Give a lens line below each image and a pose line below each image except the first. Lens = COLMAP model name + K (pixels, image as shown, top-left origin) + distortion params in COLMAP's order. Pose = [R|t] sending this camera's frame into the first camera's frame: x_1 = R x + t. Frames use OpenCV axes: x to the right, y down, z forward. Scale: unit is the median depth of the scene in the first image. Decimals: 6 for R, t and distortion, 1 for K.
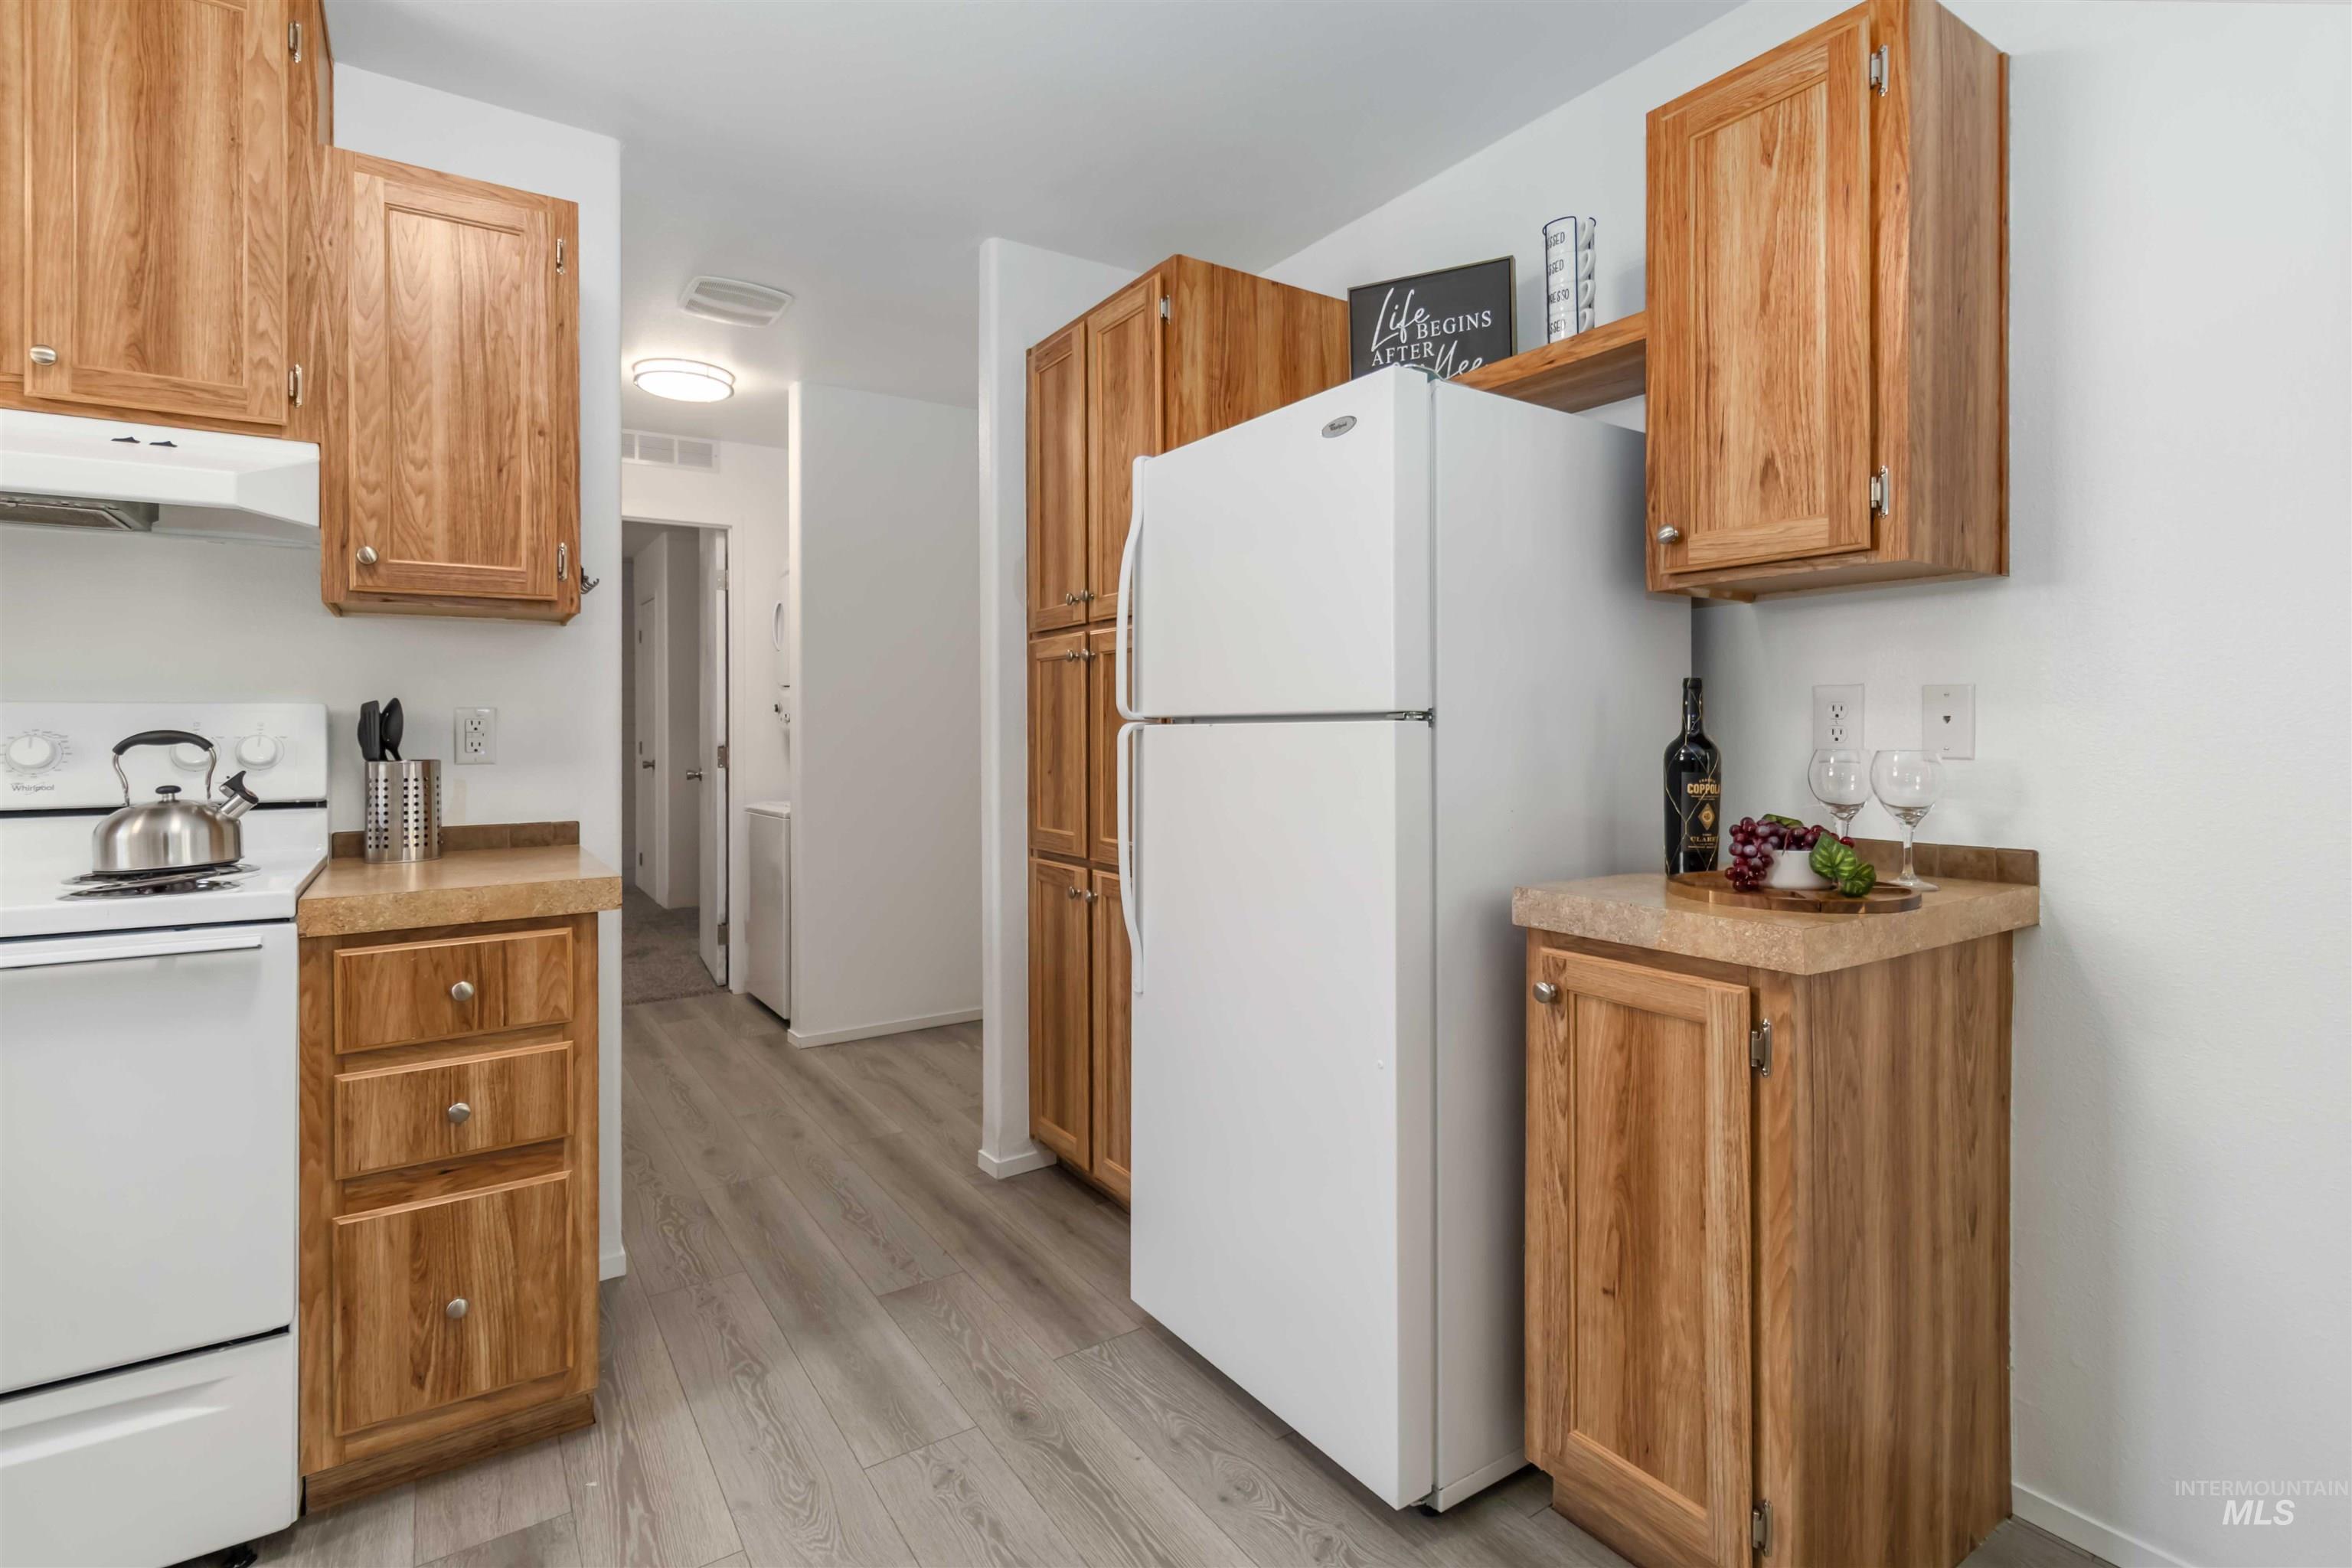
lens RADIAL K [[1109.1, 0, 1179.0], [0, 1109.1, 725.6], [0, 0, 1]] dist [0.001850, 0.000498]
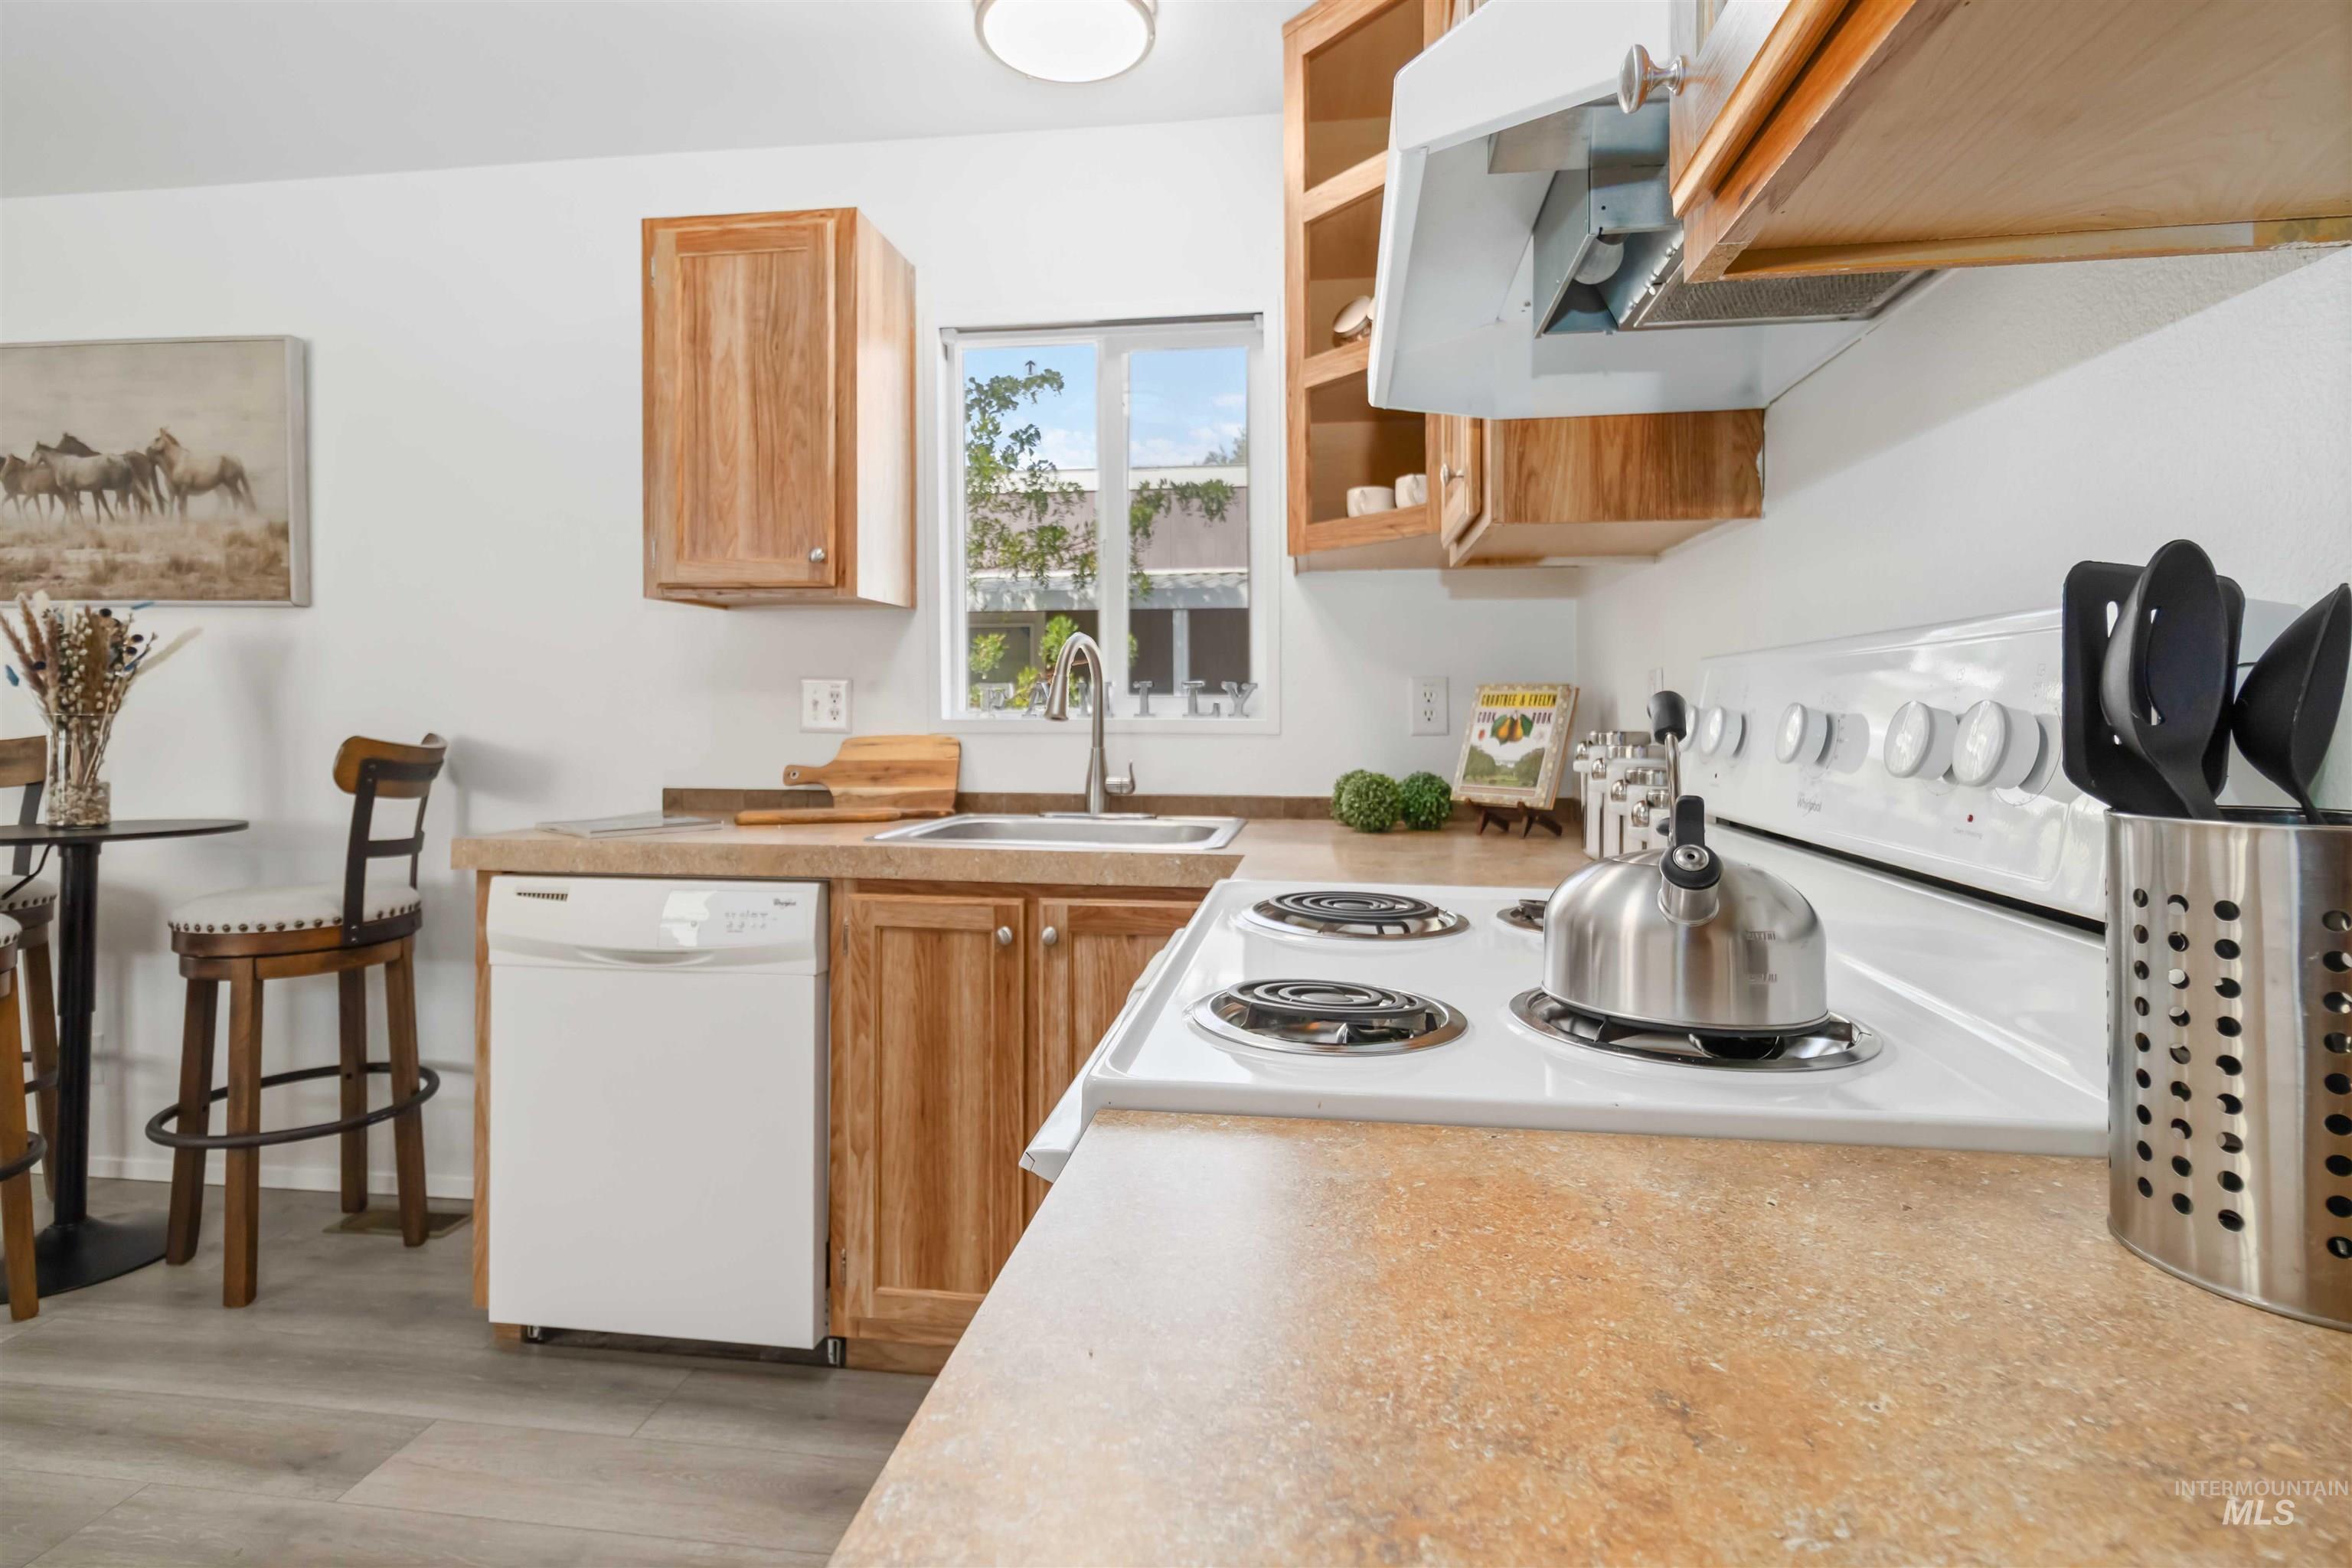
lens RADIAL K [[1132.8, 0, 1173.0], [0, 1132.8, 709.8], [0, 0, 1]] dist [0.009836, -0.000146]
pose [[-0.663928, 0.005239, -0.747778, -0.436434], [0.006477, 0.999978, 0.001255, 0.007892], [0.747768, -0.004010, -0.663948, 1.141816]]
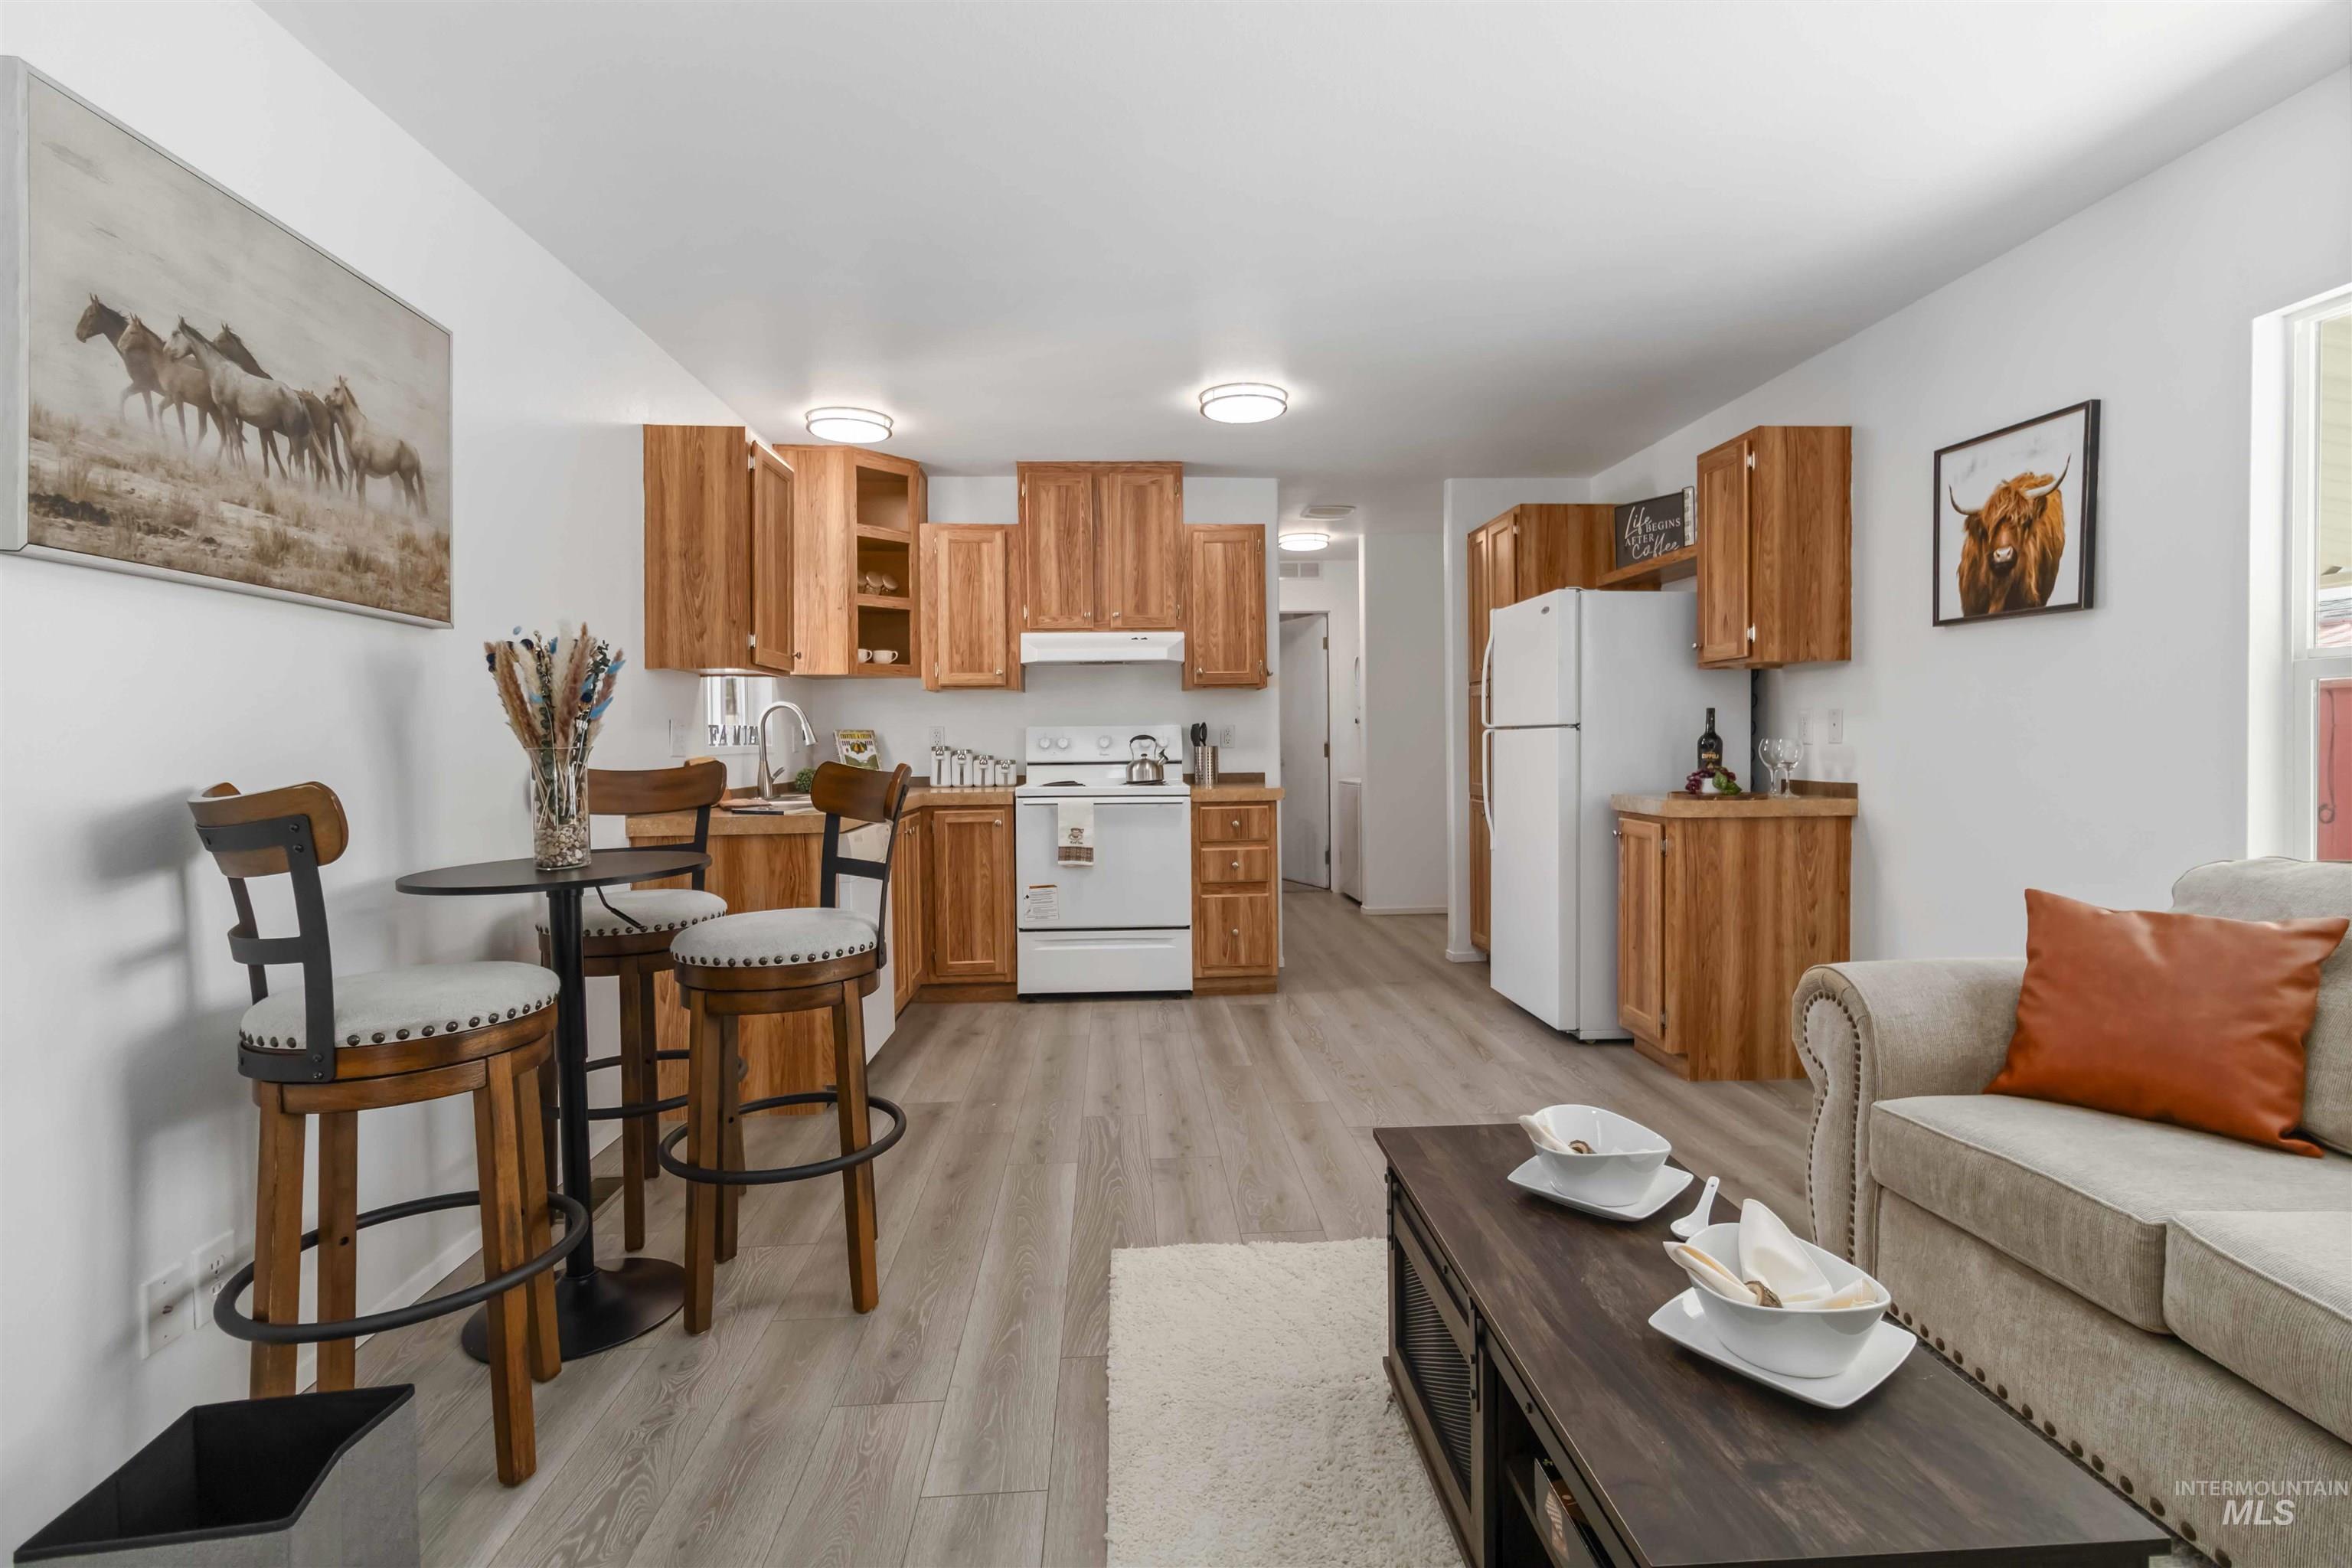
lens RADIAL K [[1098.9, 0, 1183.6], [0, 1098.9, 759.6], [0, 0, 1]] dist [0.001857, -0.000005]
pose [[0.863425, 0.005154, -0.504452, 0.639410], [0.009301, 0.999615, 0.026133, -0.005175], [0.504392, -0.027256, 0.863044, -1.440972]]
